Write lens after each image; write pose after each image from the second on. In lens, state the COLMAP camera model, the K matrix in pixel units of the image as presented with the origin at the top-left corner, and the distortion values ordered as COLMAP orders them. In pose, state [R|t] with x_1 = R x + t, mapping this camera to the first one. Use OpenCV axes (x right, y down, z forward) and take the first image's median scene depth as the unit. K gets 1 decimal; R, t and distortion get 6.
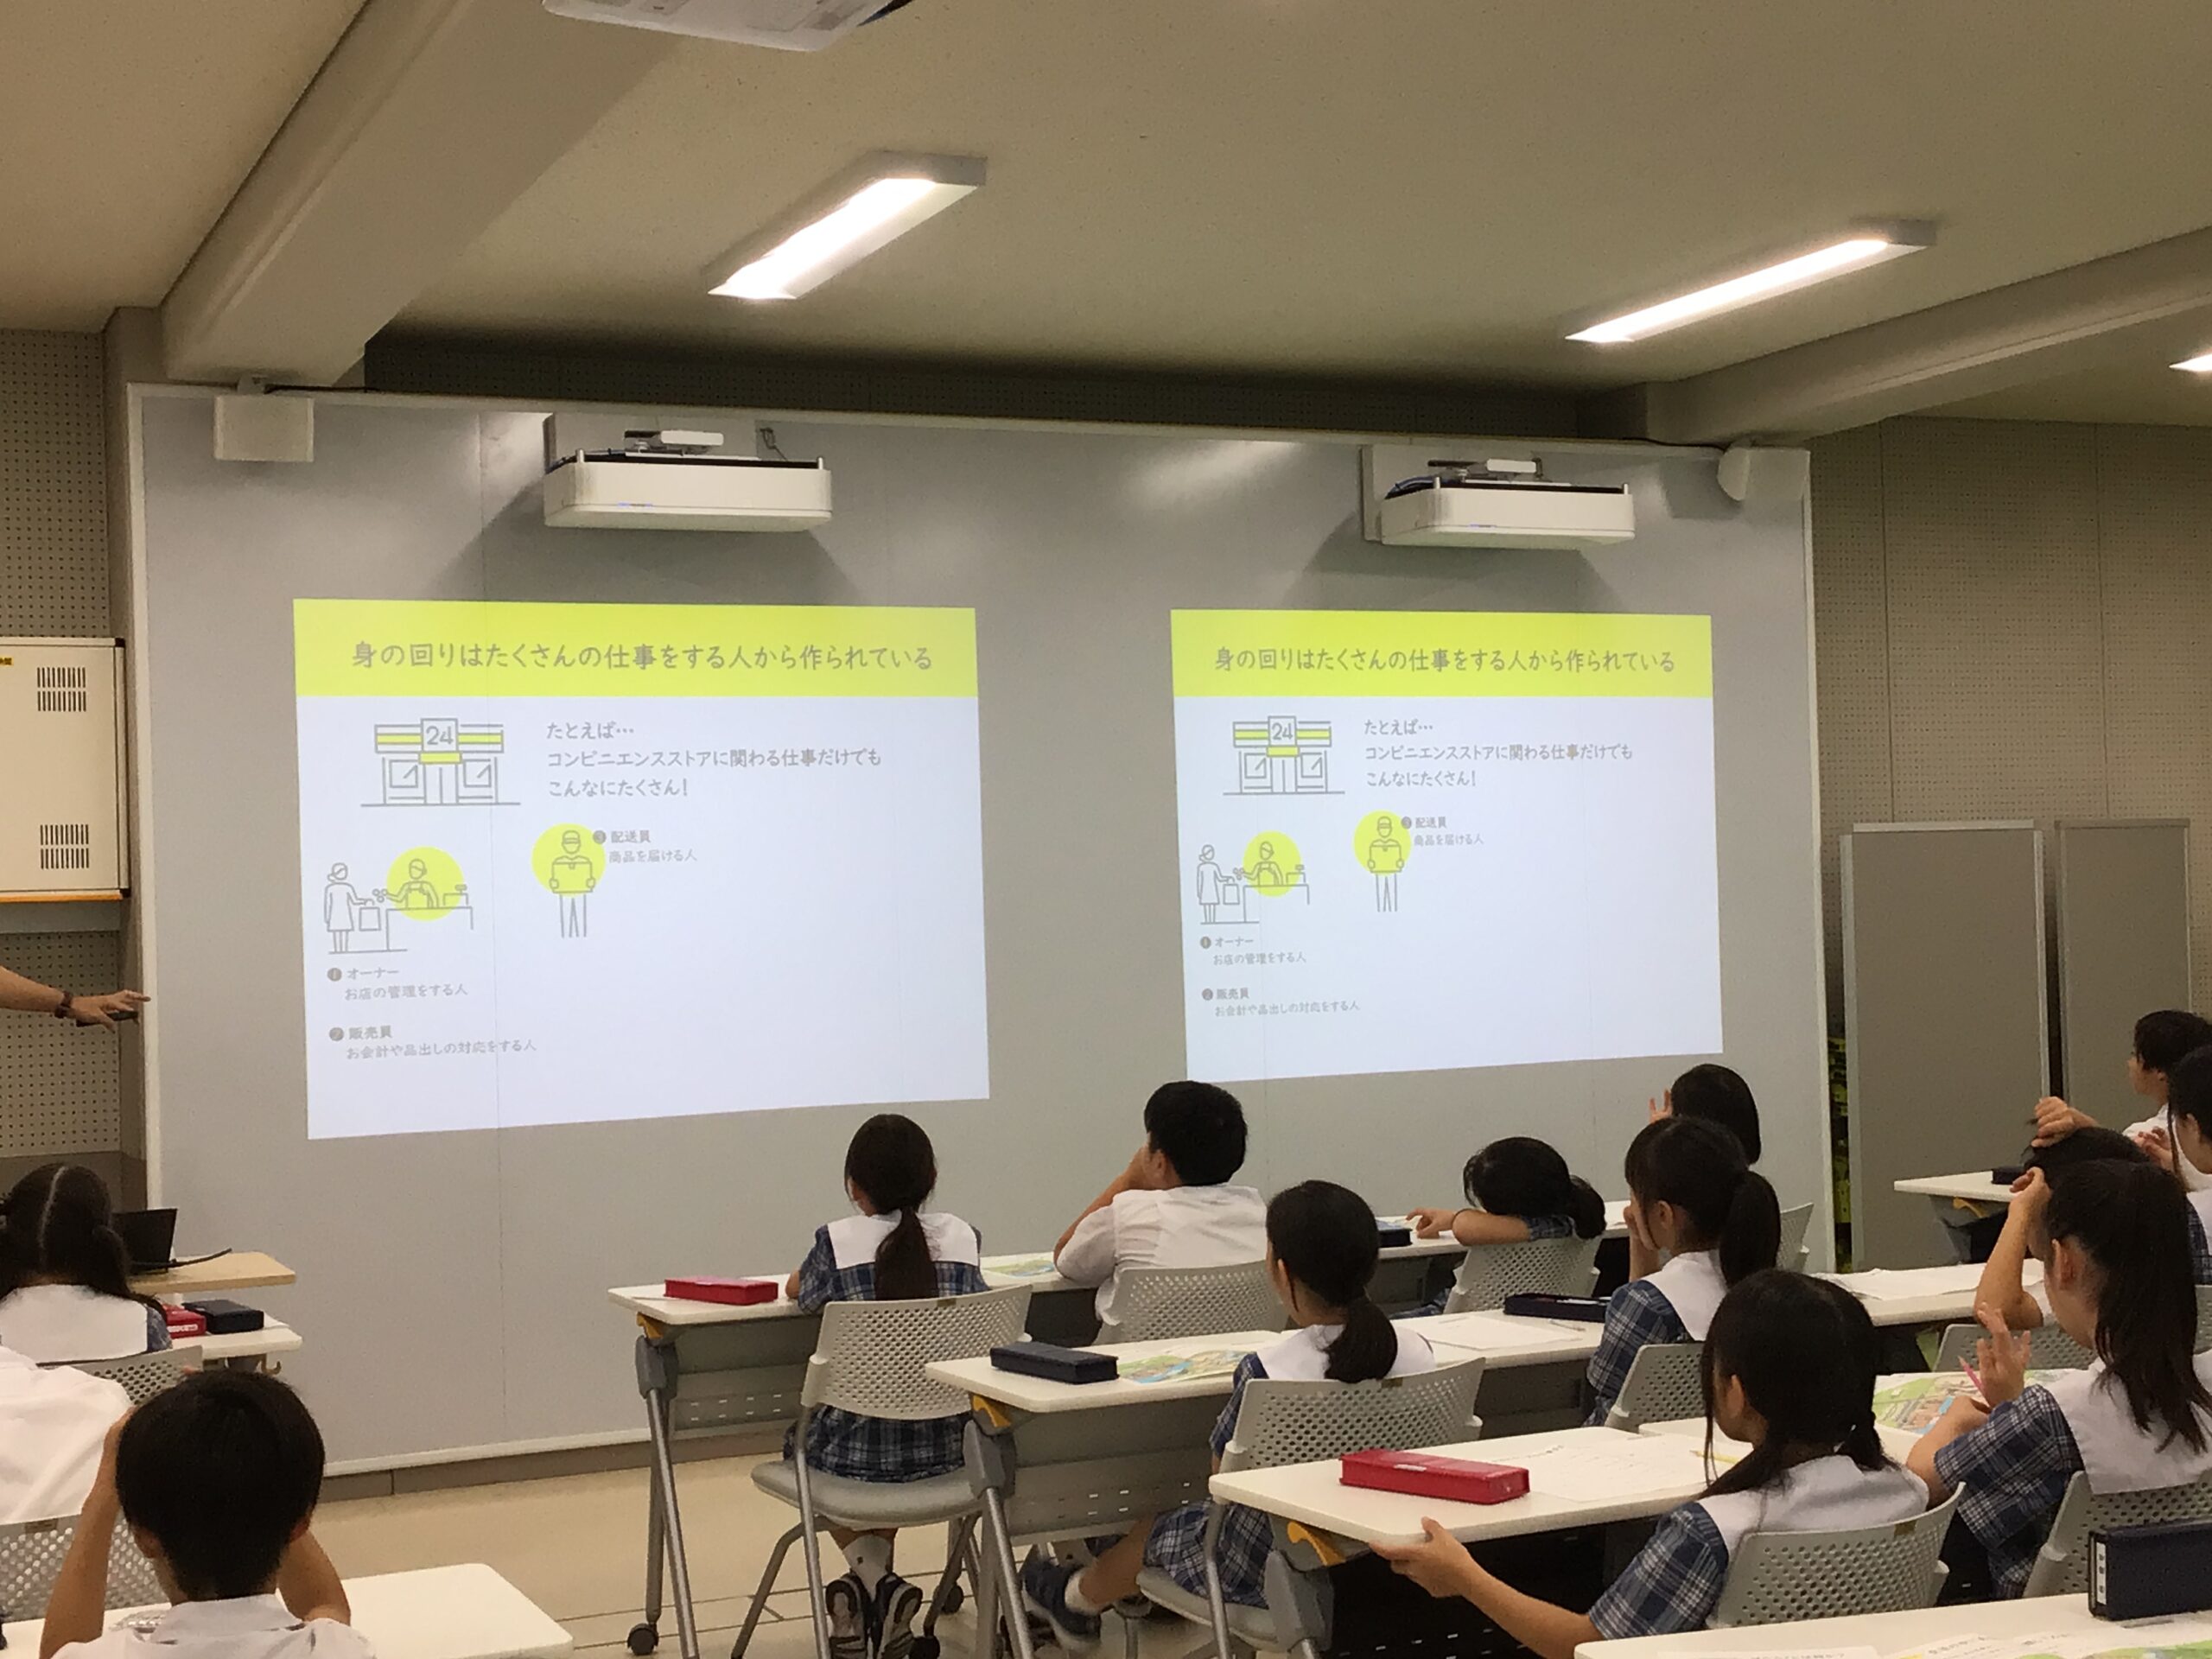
lens RADIAL K [[2944.2, 0, 1052.2], [0, 2944.2, 814.2], [0, 0, 1]] dist [0.095372, 0.000000]
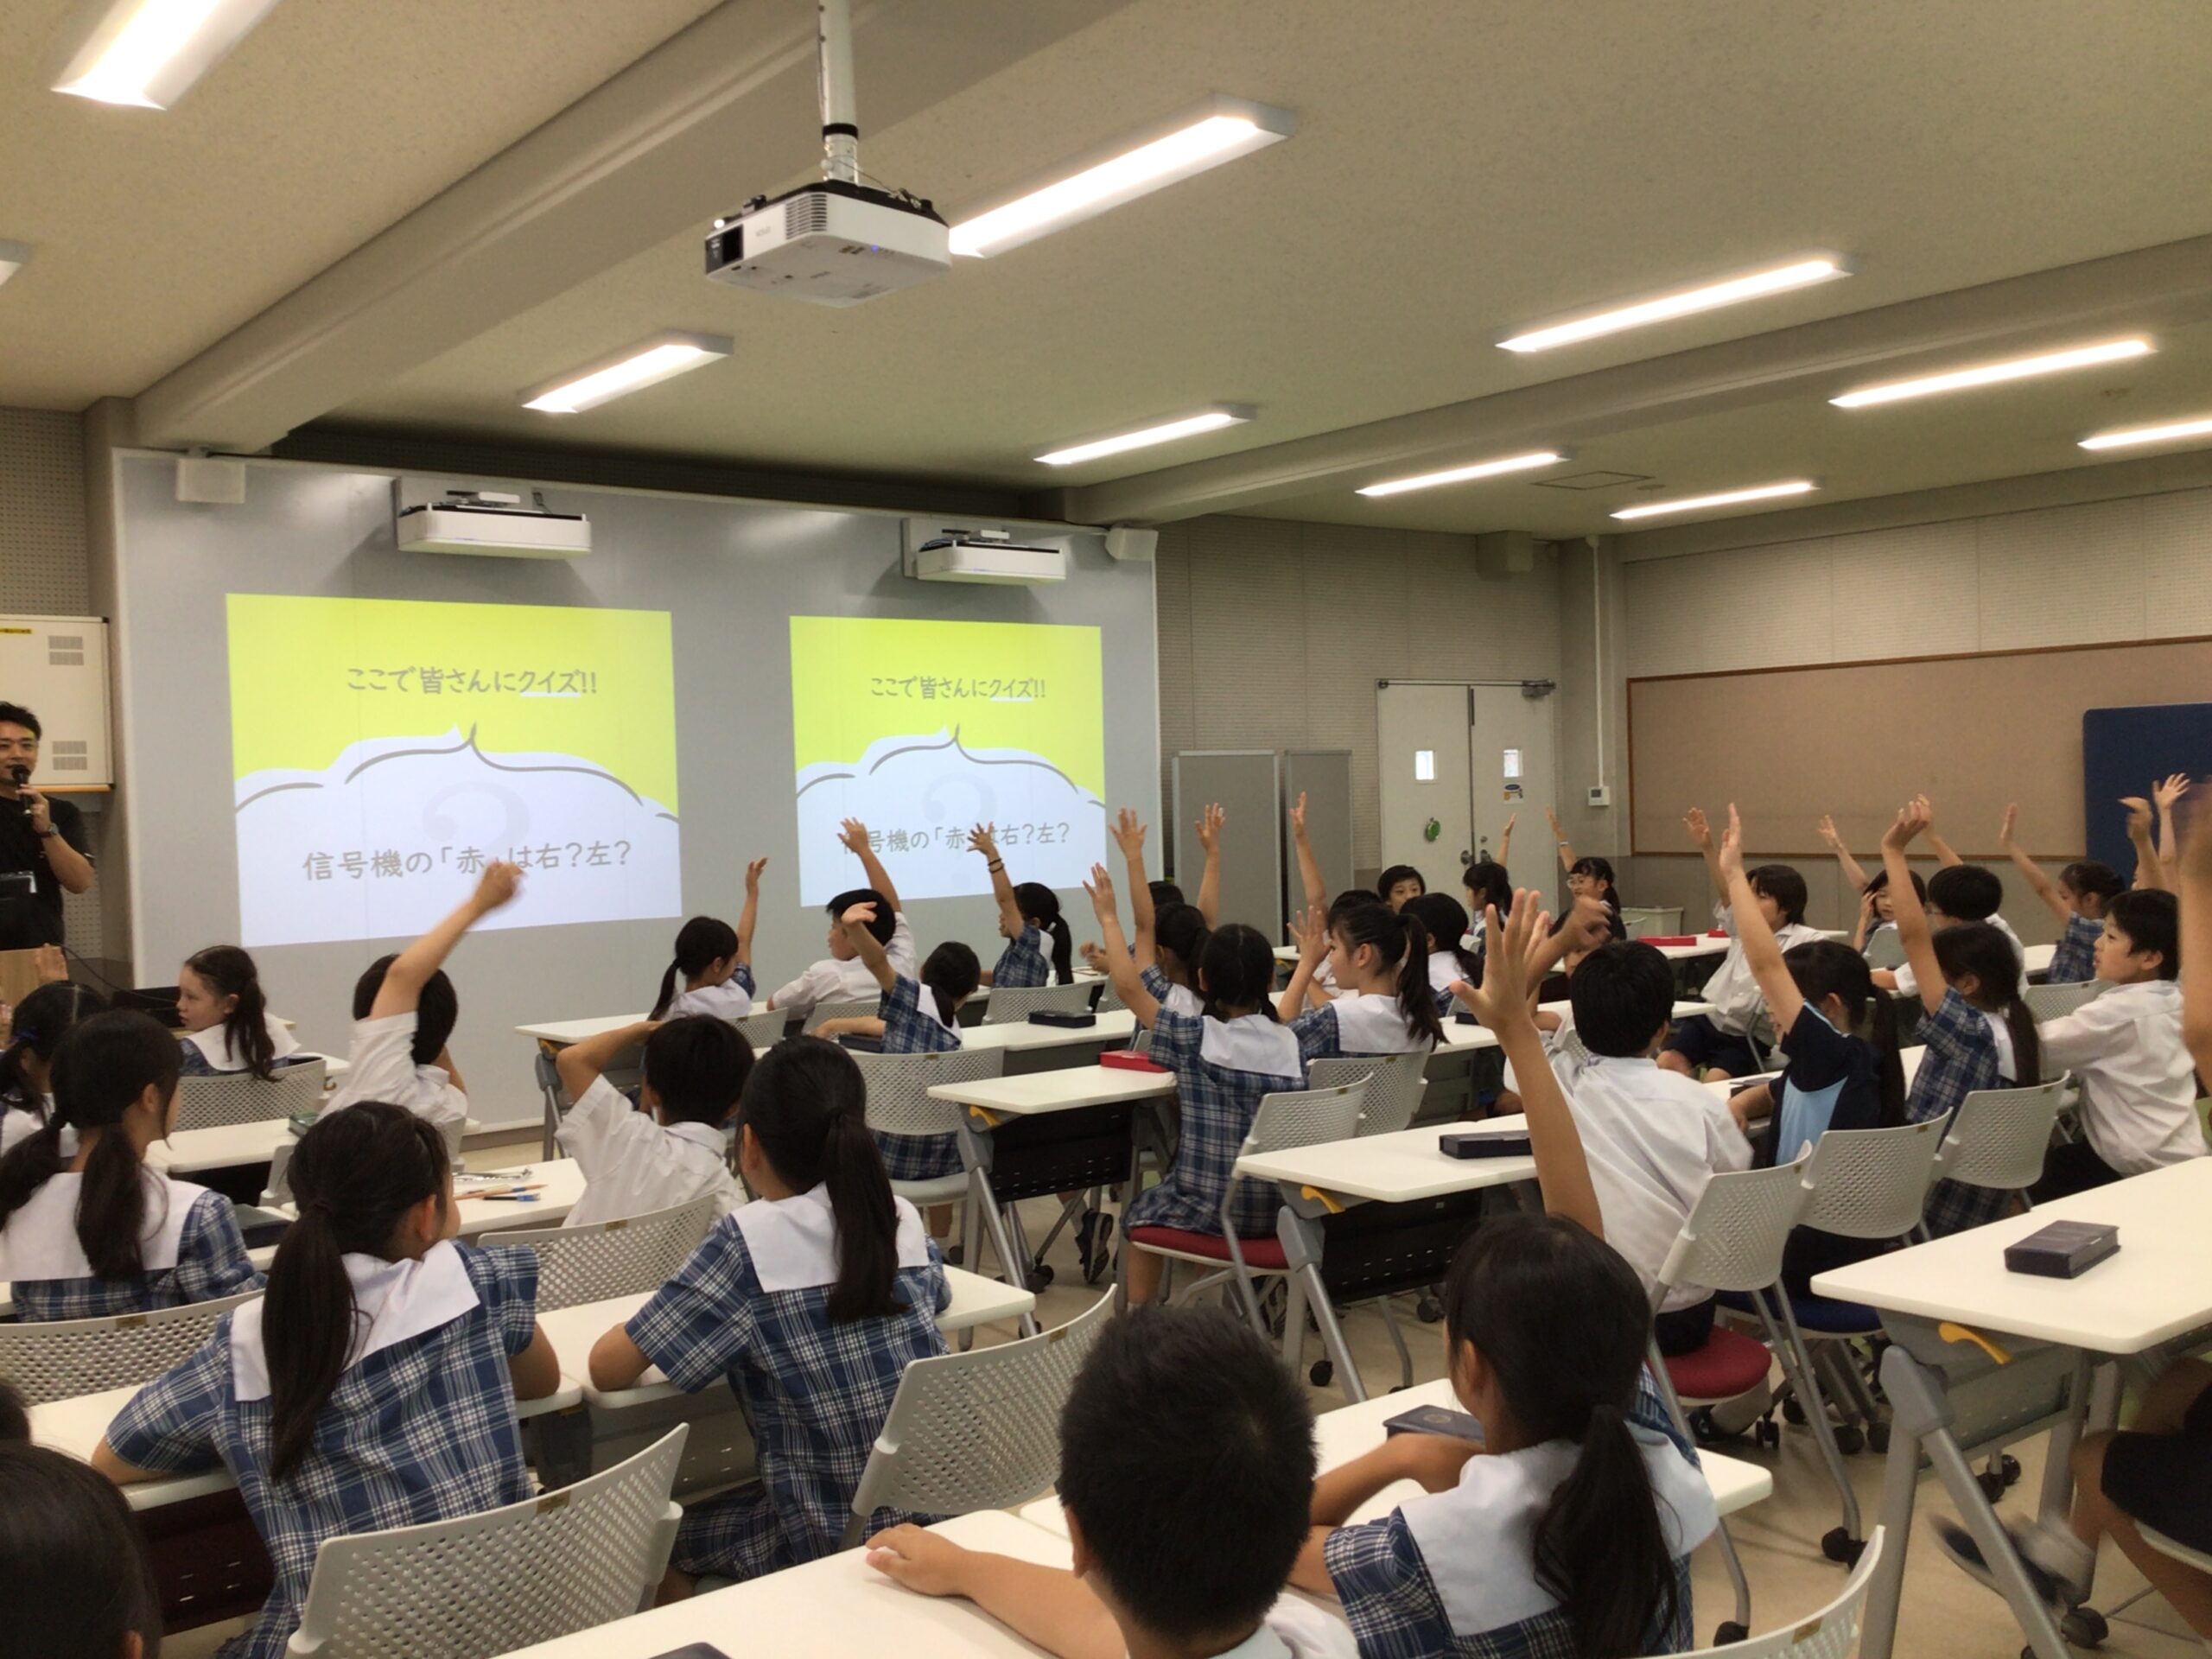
lens RADIAL K [[2000.8, 0, 1107.0], [0, 2000.8, 841.1], [0, 0, 1]] dist [0.092934, -0.156925]
pose [[0.963060, -0.008756, 0.269146, -0.098157], [-0.000887, 0.999363, 0.035684, 0.016434], [-0.269287, -0.034605, 0.962438, -0.124938]]
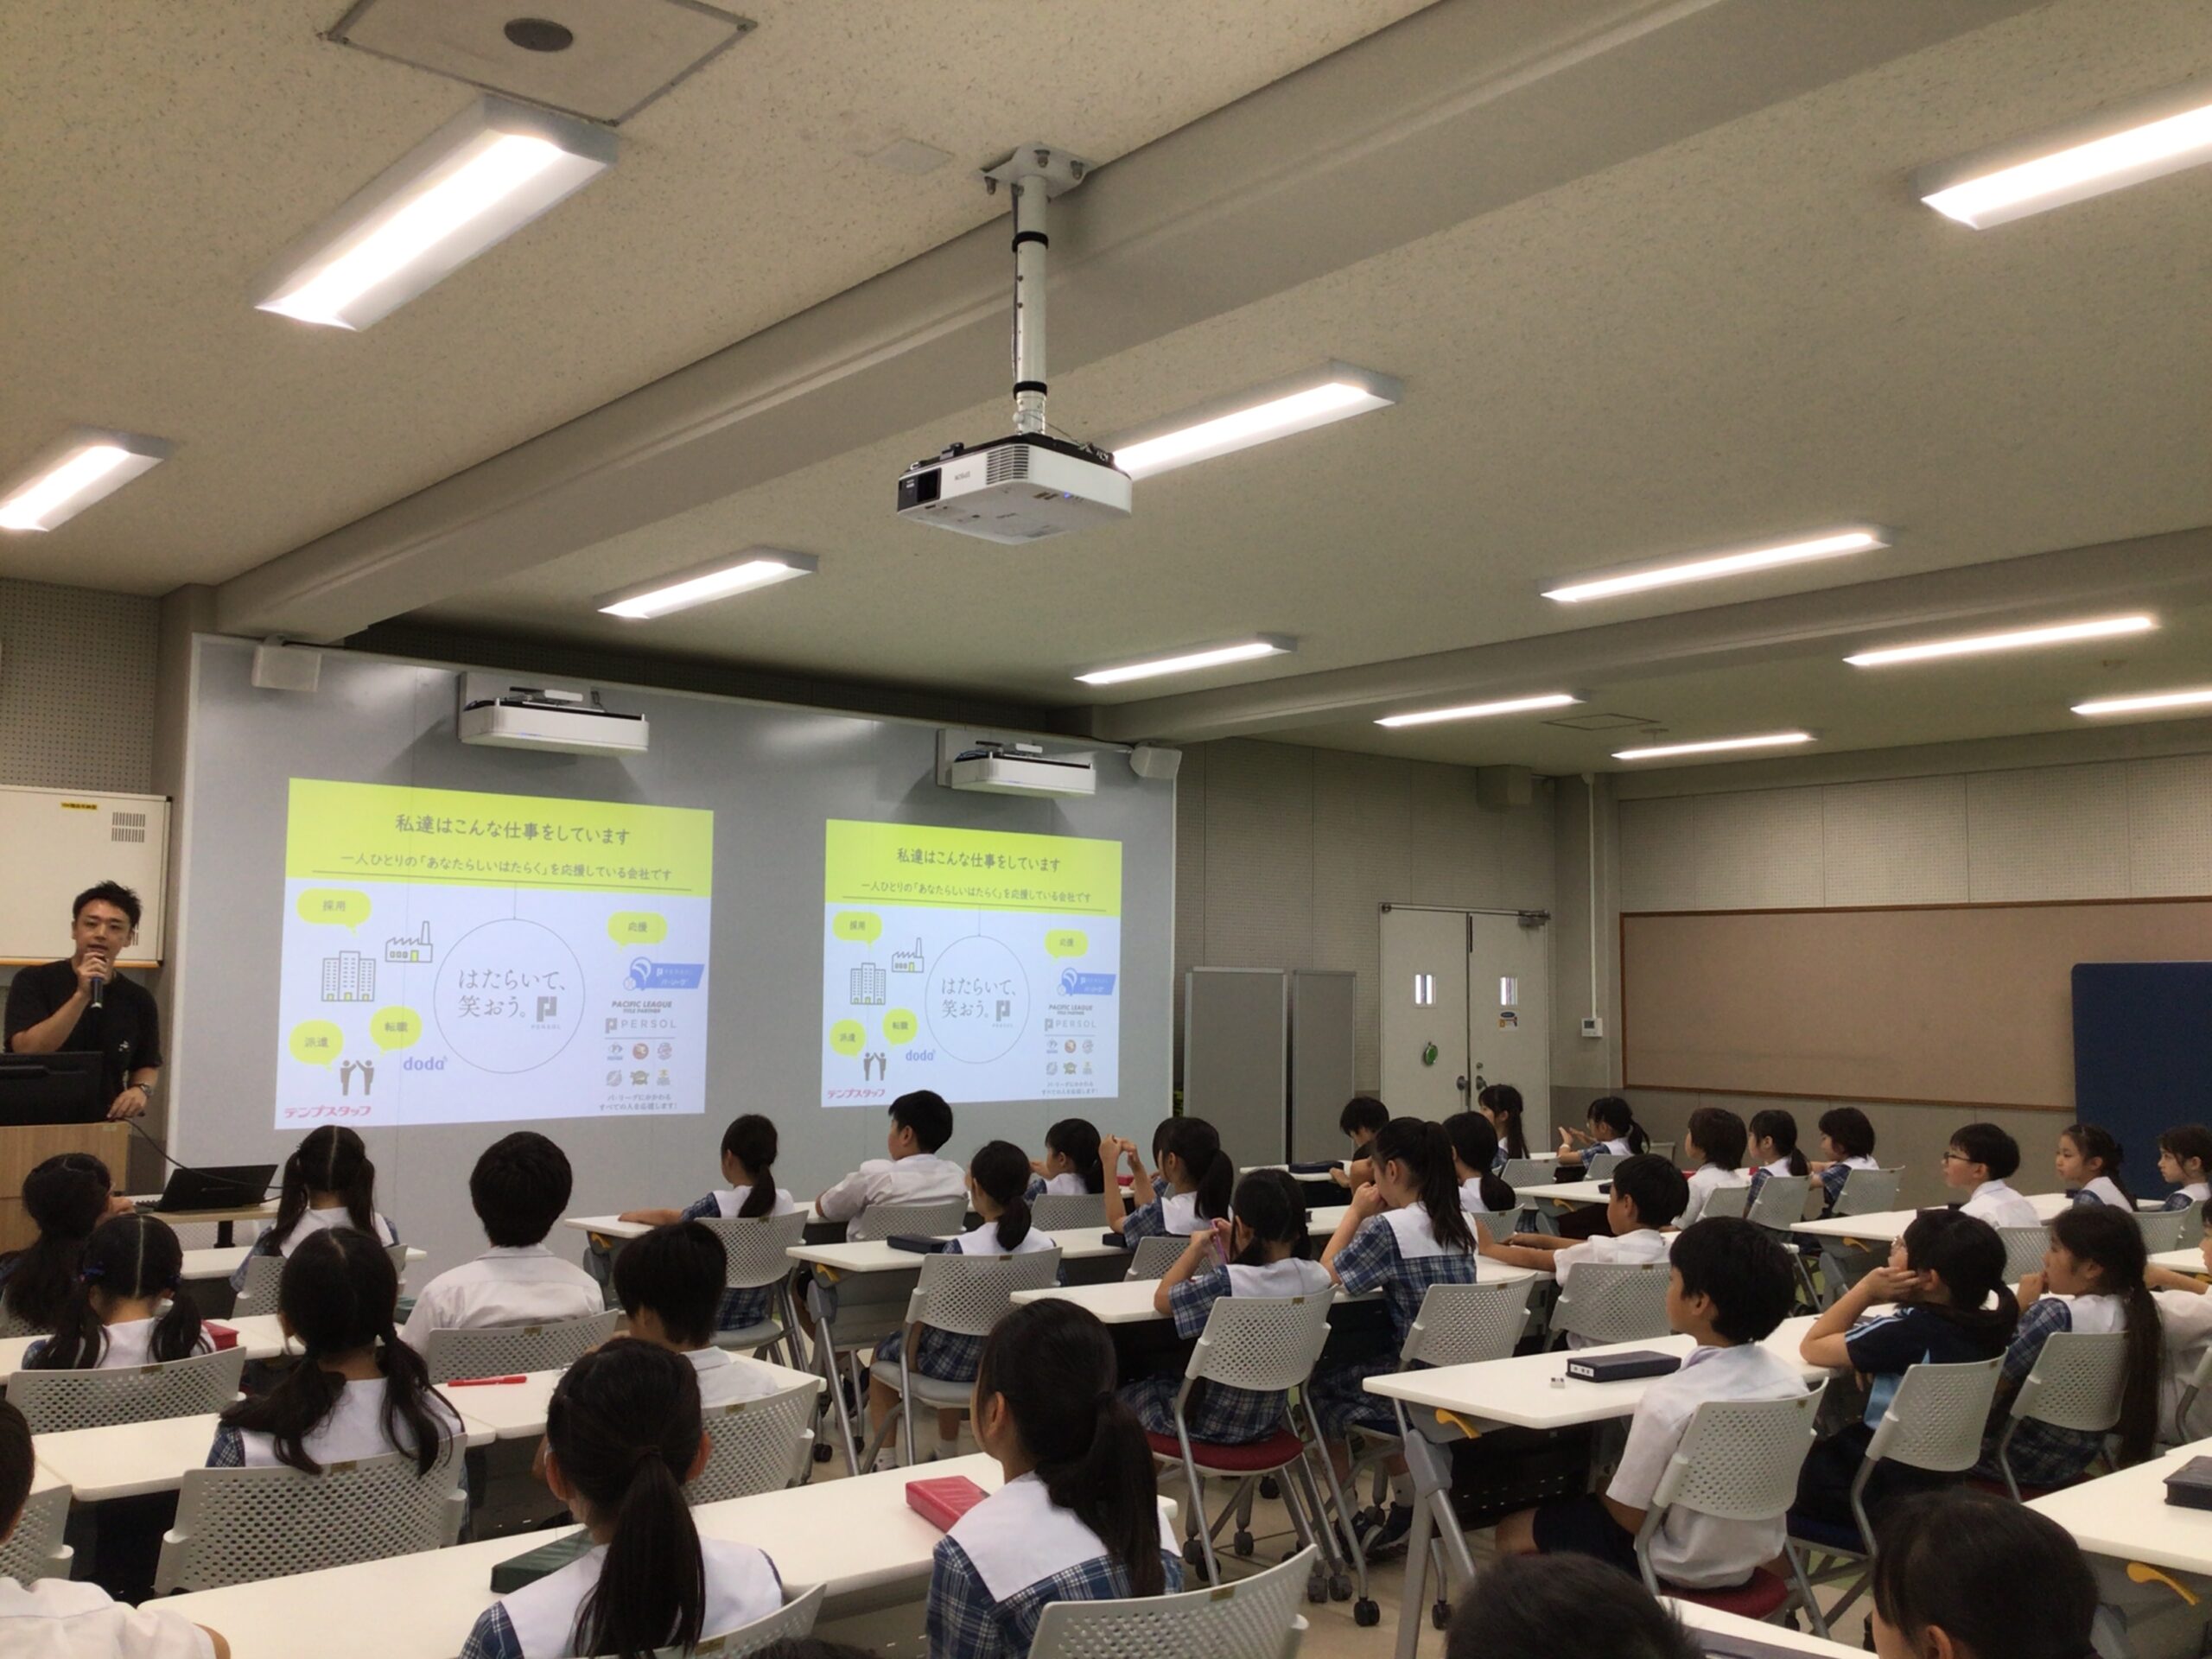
lens RADIAL K [[2000.8, 0, 1102.9], [0, 2000.8, 828.7], [0, 0, 1]] dist [0.092934, -0.156925]
pose [[0.954930, 0.060934, 0.290509, -0.150641], [-0.040719, 0.996342, -0.075136, 0.015621], [-0.294025, 0.059920, 0.953918, -0.129734]]
